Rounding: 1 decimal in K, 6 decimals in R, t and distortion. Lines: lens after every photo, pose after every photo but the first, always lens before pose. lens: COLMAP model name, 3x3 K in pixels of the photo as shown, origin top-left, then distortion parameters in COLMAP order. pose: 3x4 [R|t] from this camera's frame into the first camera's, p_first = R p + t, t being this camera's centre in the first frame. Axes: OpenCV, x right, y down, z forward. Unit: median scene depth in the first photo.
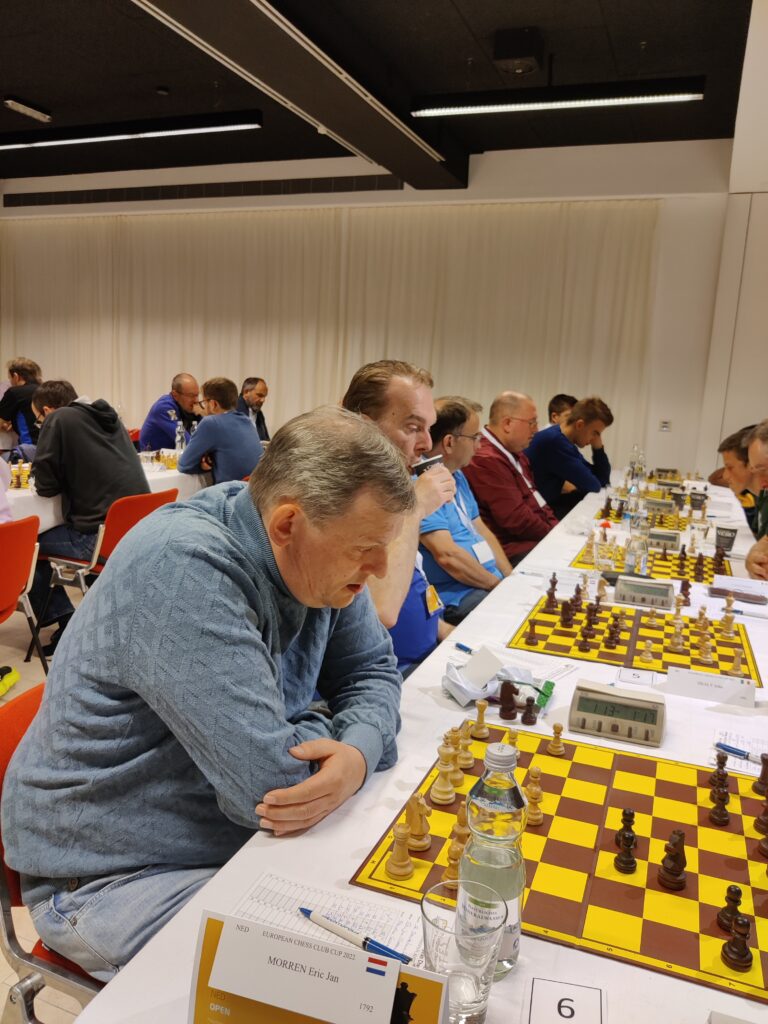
lens RADIAL K [[796.9, 0, 383.2], [0, 796.9, 516.8], [0, 0, 1]] dist [-0.021819, 0.000991]
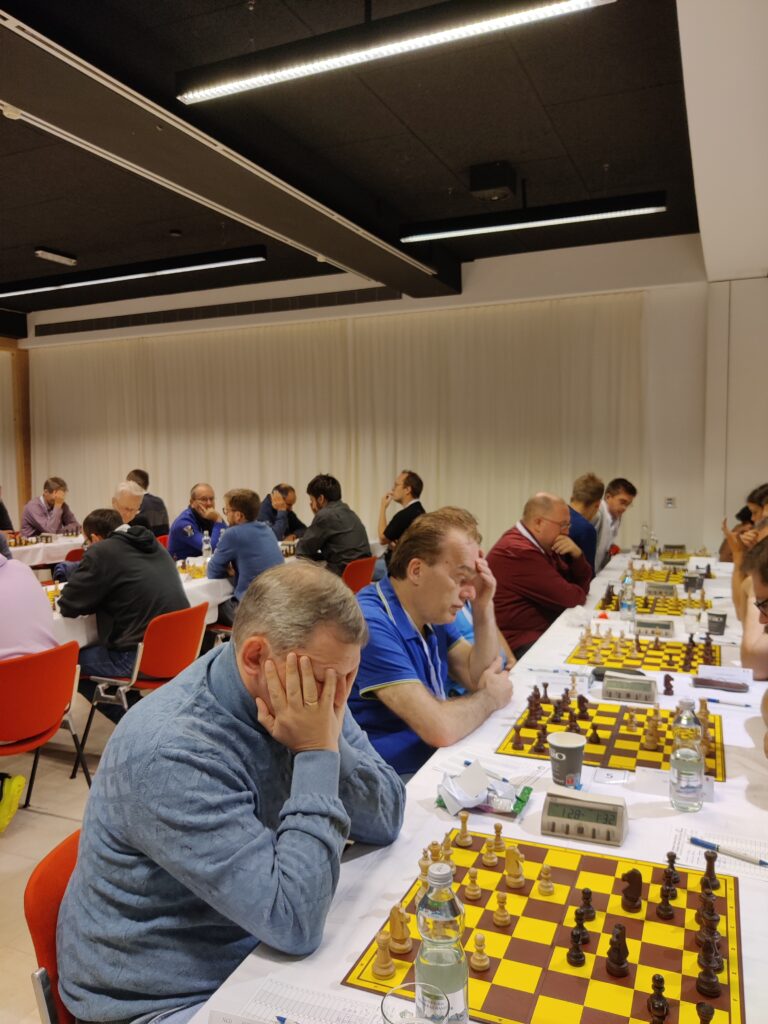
lens RADIAL K [[799.6, 0, 377.4], [0, 799.6, 509.6], [0, 0, 1]] dist [-0.014377, -0.001933]
pose [[0.997005, -0.065609, -0.040955, 0.060755], [0.060997, 0.992579, -0.105195, -0.065215], [0.047553, 0.102382, 0.993608, -0.143529]]
